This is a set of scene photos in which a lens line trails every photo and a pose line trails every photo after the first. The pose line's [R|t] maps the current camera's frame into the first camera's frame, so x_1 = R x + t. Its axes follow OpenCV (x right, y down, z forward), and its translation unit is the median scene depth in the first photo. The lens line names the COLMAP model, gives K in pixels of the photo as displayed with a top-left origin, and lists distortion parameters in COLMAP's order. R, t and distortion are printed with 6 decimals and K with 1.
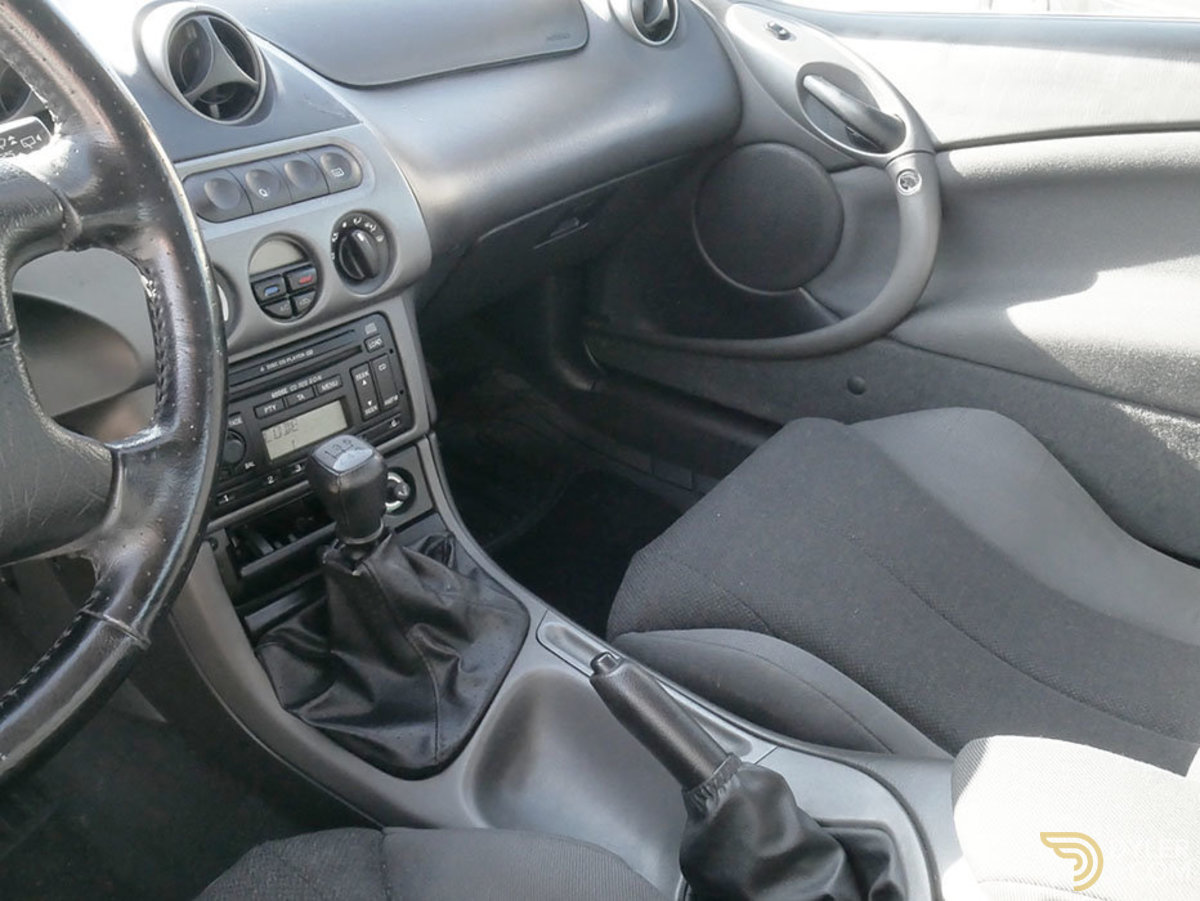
lens RADIAL K [[951.6, 0, 600.0], [0, 951.6, 450.5], [0, 0, 1]] dist [-0.047803, 0.001063]
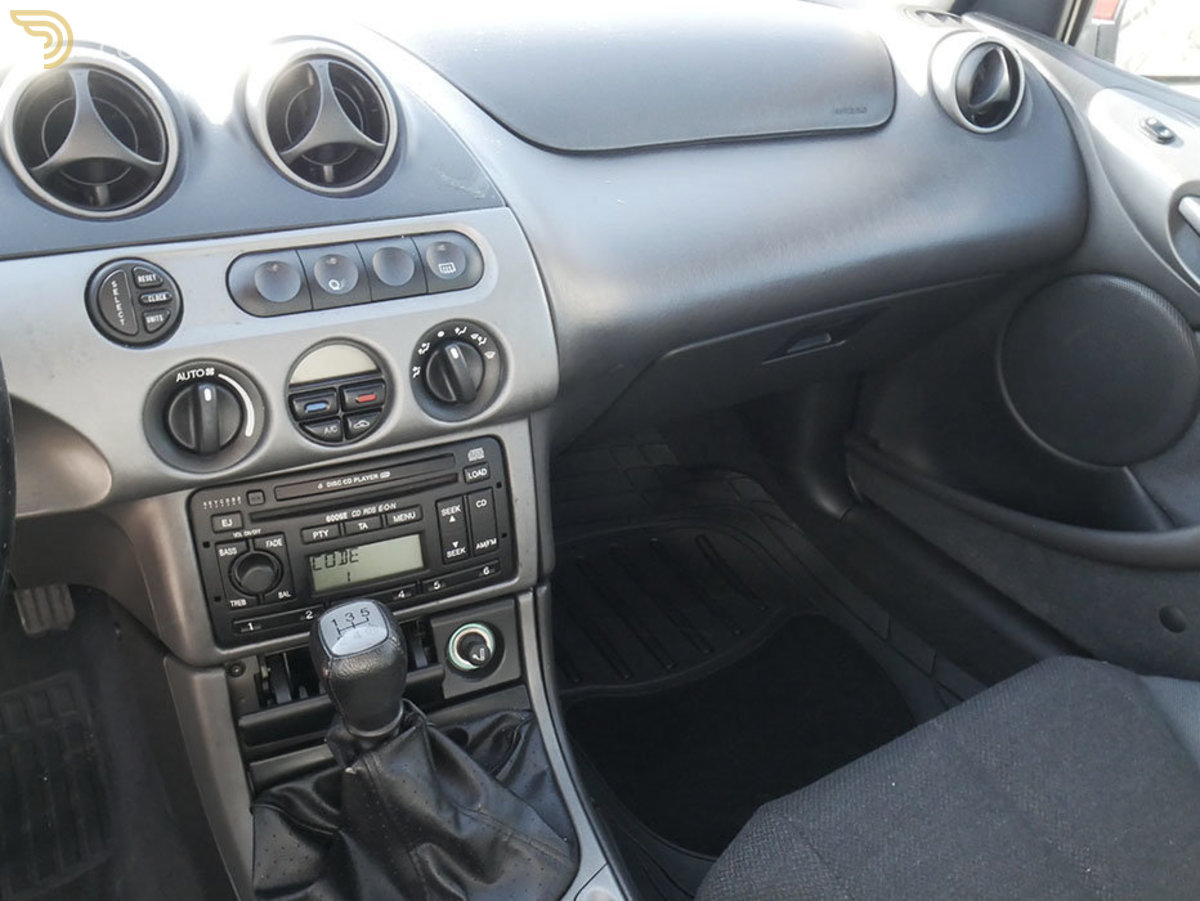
lens RADIAL K [[966.3, 0, 600.0], [0, 966.3, 450.5], [0, 0, 1]] dist [-0.039250, -0.000226]
pose [[0.921269, 0.212614, -0.325667, 0.125906], [-0.223799, 0.974630, 0.003197, -0.163972], [0.318085, 0.069939, 0.945479, 0.267707]]
